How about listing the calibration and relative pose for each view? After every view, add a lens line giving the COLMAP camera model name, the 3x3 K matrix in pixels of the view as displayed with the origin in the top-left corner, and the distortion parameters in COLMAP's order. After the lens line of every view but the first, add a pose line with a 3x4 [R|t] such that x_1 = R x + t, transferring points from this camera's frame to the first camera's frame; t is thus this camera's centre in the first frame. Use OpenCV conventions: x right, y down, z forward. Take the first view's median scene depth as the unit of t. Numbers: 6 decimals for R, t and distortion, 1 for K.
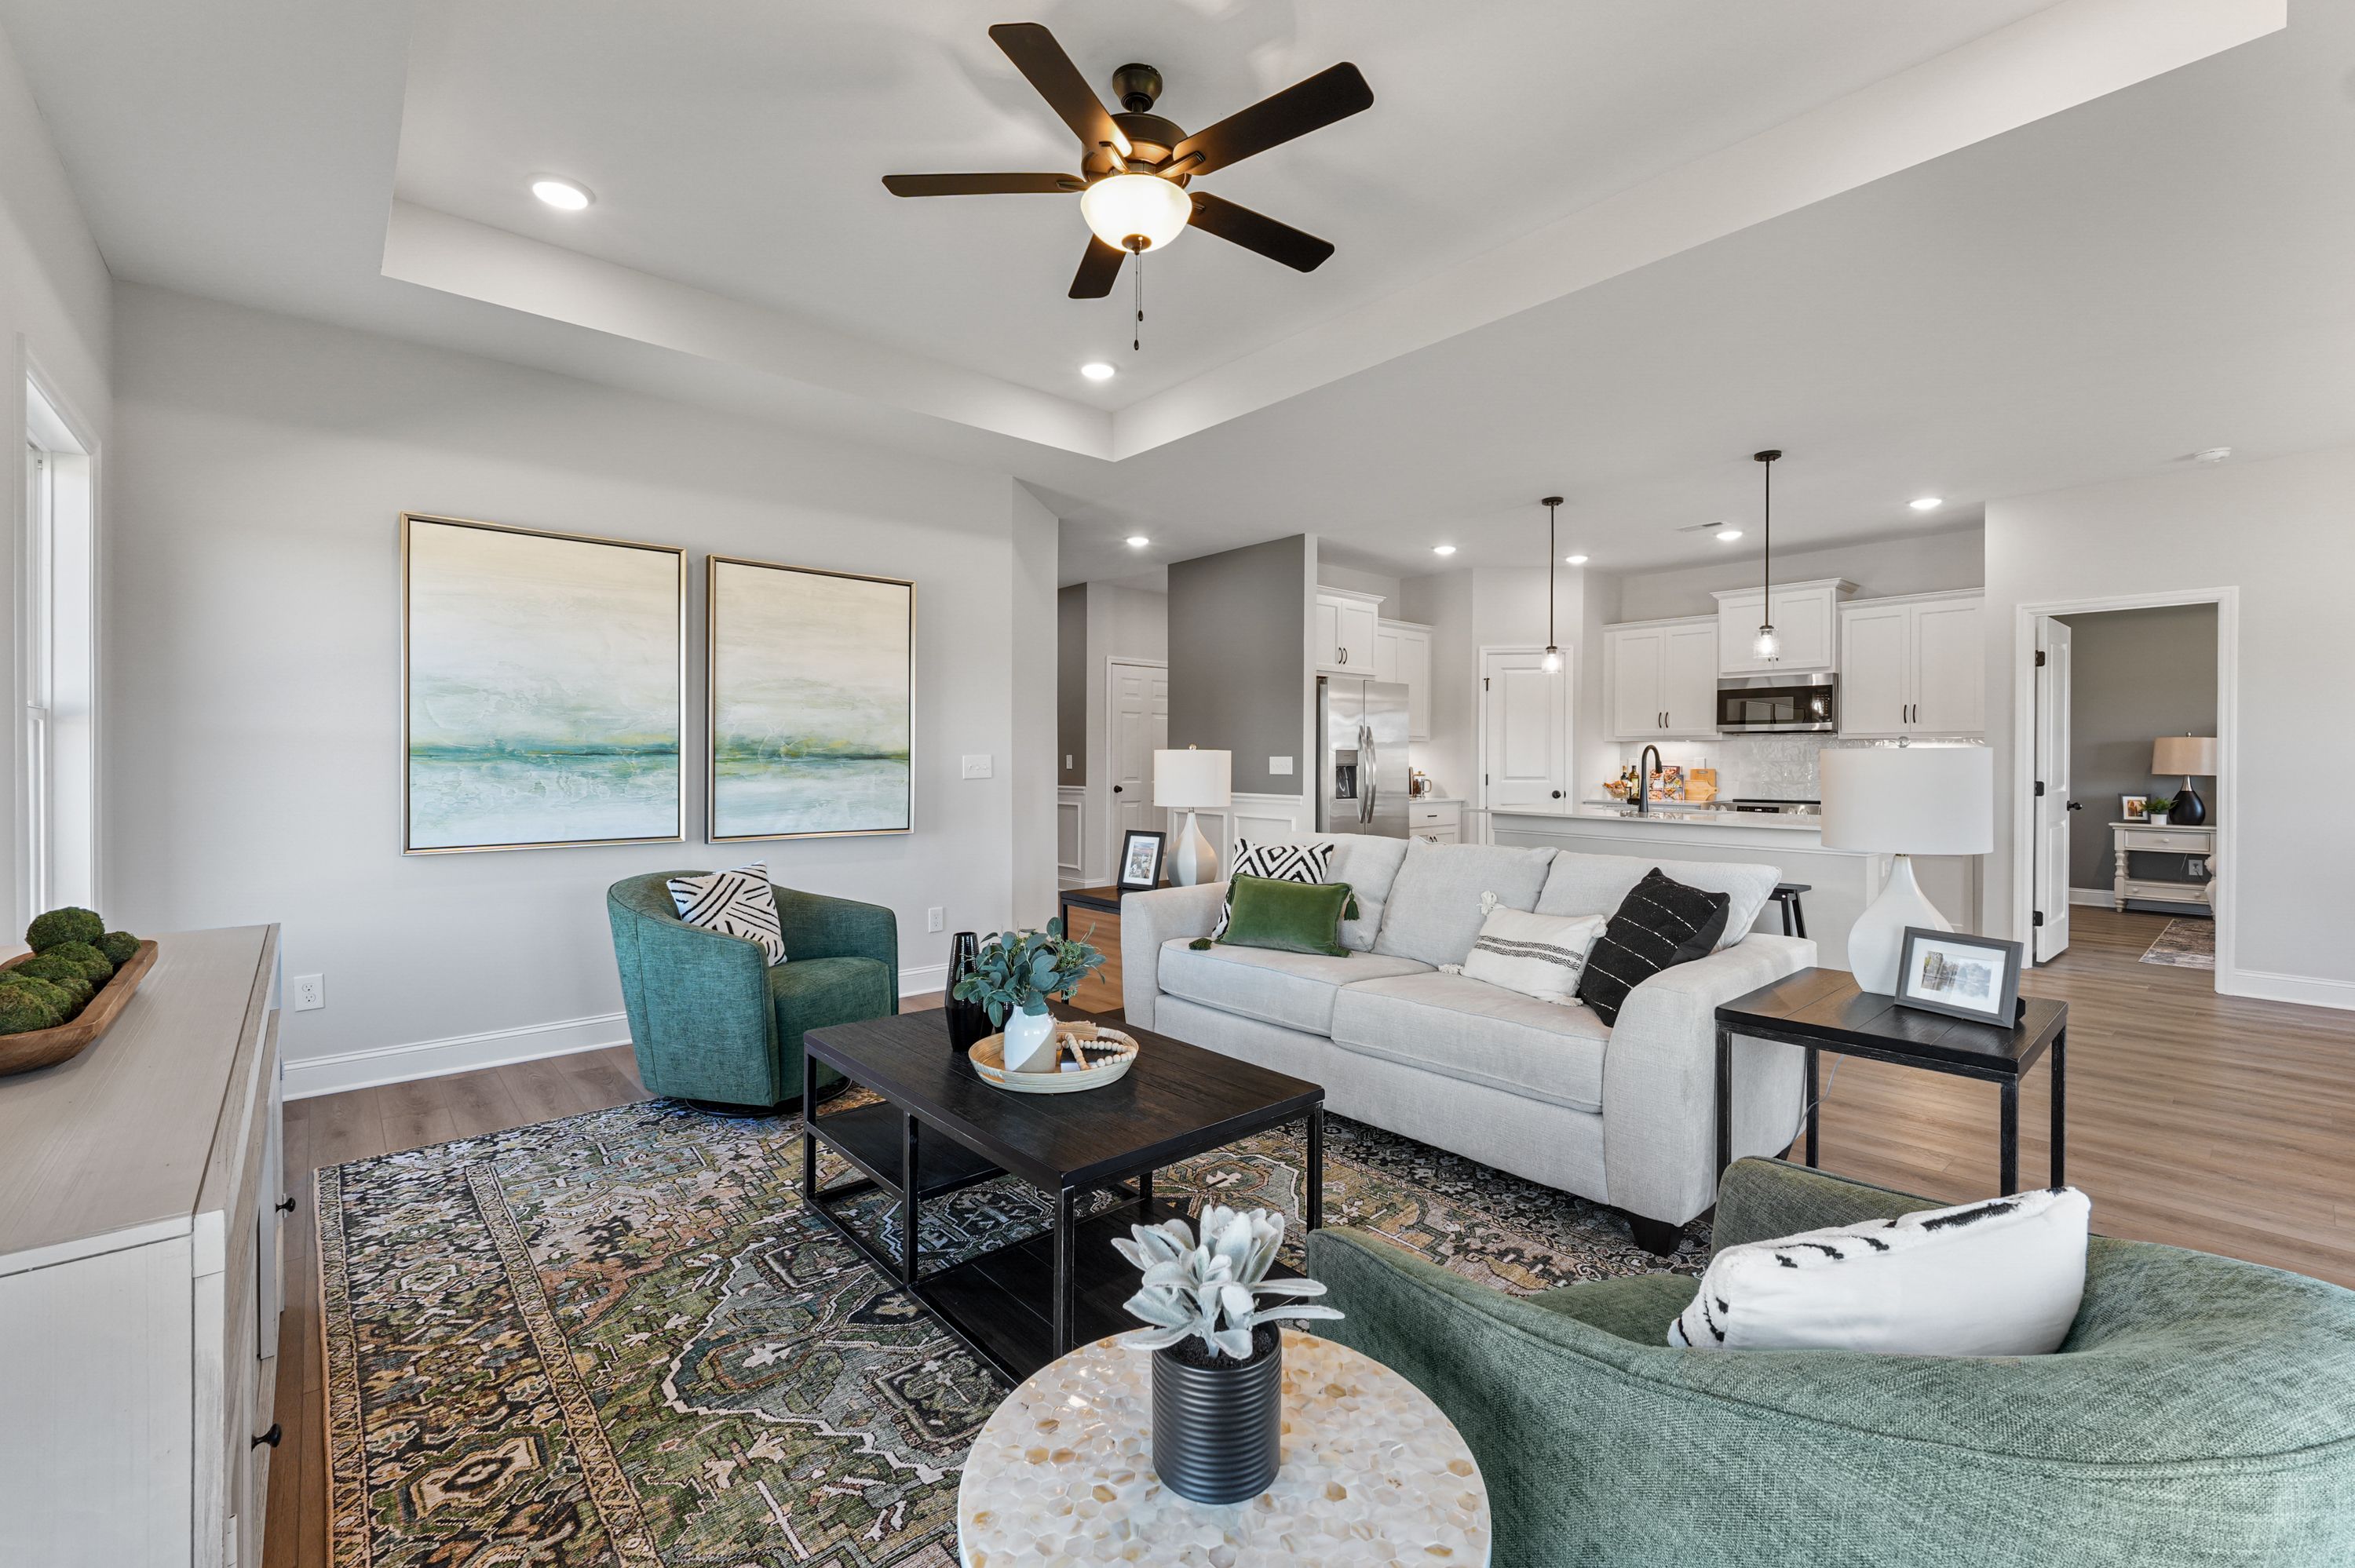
lens RADIAL K [[983.0, 0, 1187.4], [0, 983.0, 765.8], [0, 0, 1]] dist [-0.000065, -0.000306]
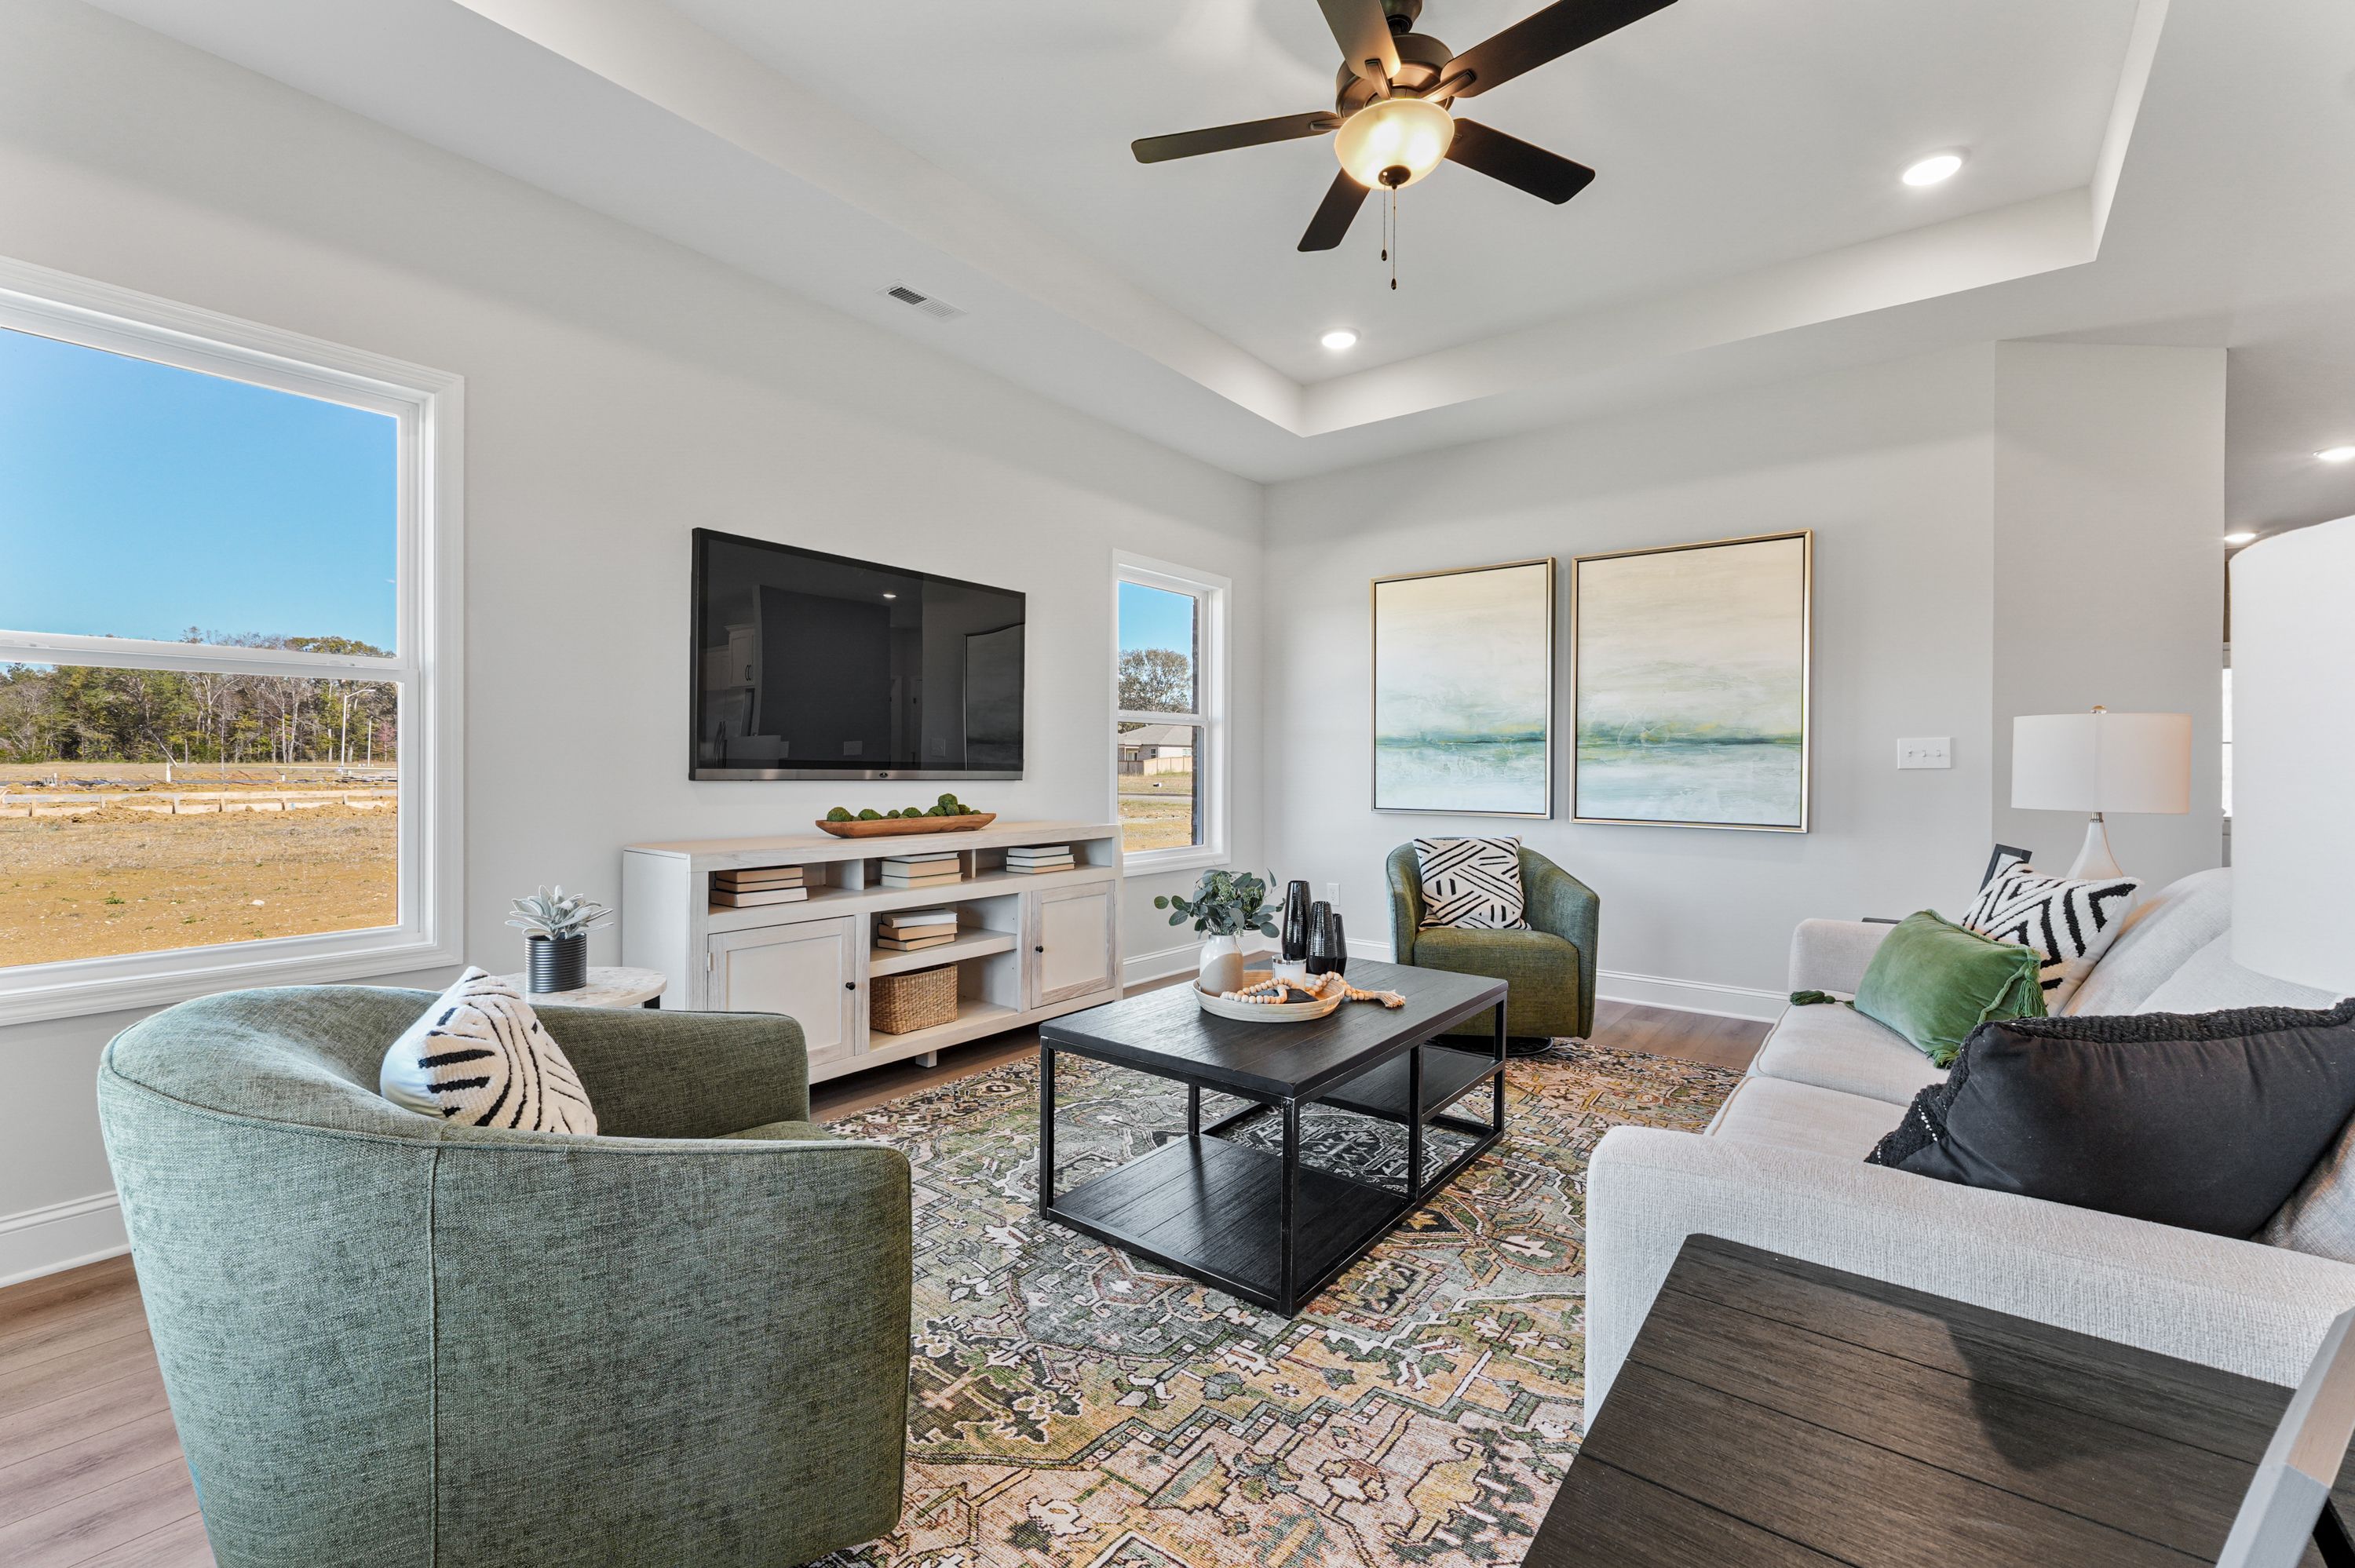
lens RADIAL K [[983.0, 0, 1187.4], [0, 983.0, 765.8], [0, 0, 1]] dist [-0.000065, -0.000306]
pose [[0.192331, 0.000957, -0.981330, 0.521189], [-0.013619, 0.999906, -0.001694, 0.024611], [0.981236, 0.013691, 0.192326, 0.389675]]
